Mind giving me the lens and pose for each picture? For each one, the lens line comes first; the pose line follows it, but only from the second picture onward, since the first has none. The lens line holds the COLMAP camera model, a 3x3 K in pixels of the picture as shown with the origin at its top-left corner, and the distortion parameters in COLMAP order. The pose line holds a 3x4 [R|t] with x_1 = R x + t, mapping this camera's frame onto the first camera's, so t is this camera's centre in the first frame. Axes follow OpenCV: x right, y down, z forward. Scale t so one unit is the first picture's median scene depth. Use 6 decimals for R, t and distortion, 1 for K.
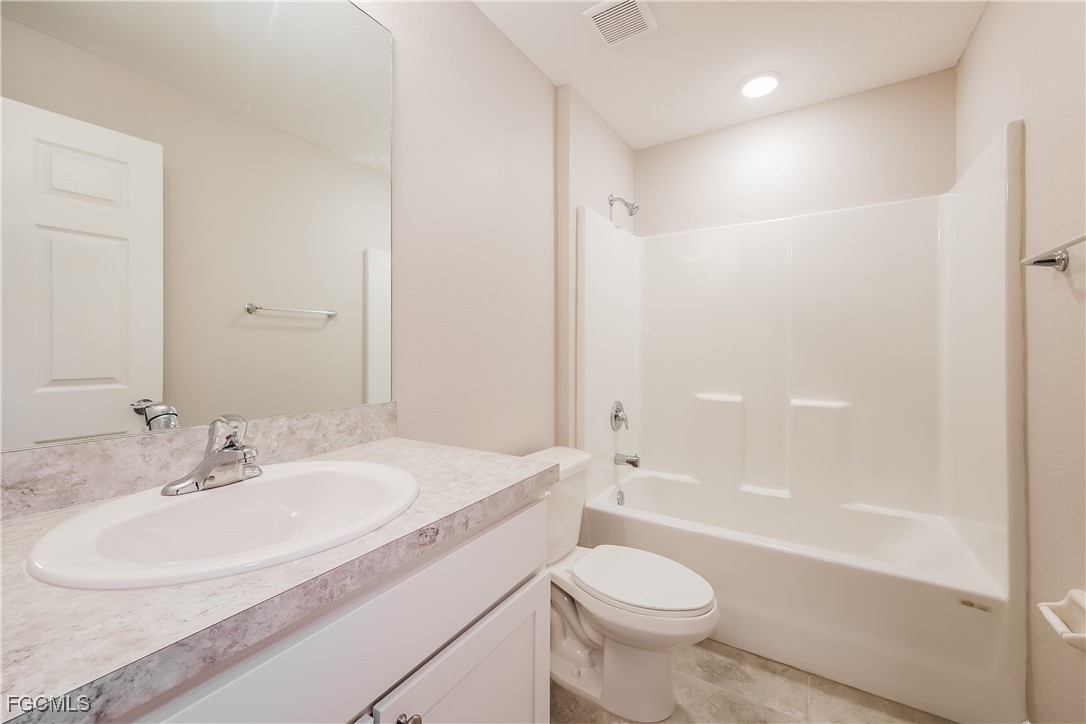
lens RADIAL K [[439.3, 0, 543.1], [0, 439.3, 353.9], [0, 0, 1]] dist [0.002371, 0.000537]
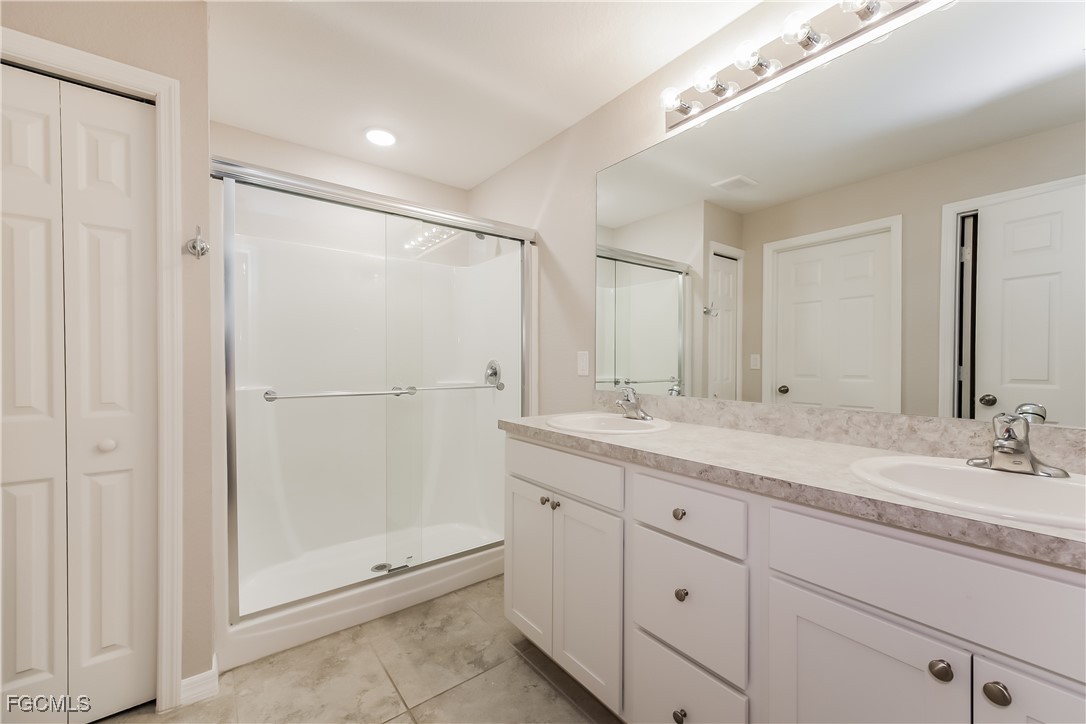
lens RADIAL K [[439.3, 0, 542.3], [0, 439.3, 362.3], [0, 0, 1]] dist [0.002371, 0.000537]
pose [[-0.361676, 0.007136, -0.932276, 0.879414], [-0.012177, 0.999849, 0.012377, -0.007358], [0.932224, 0.015829, -0.361535, 0.495103]]
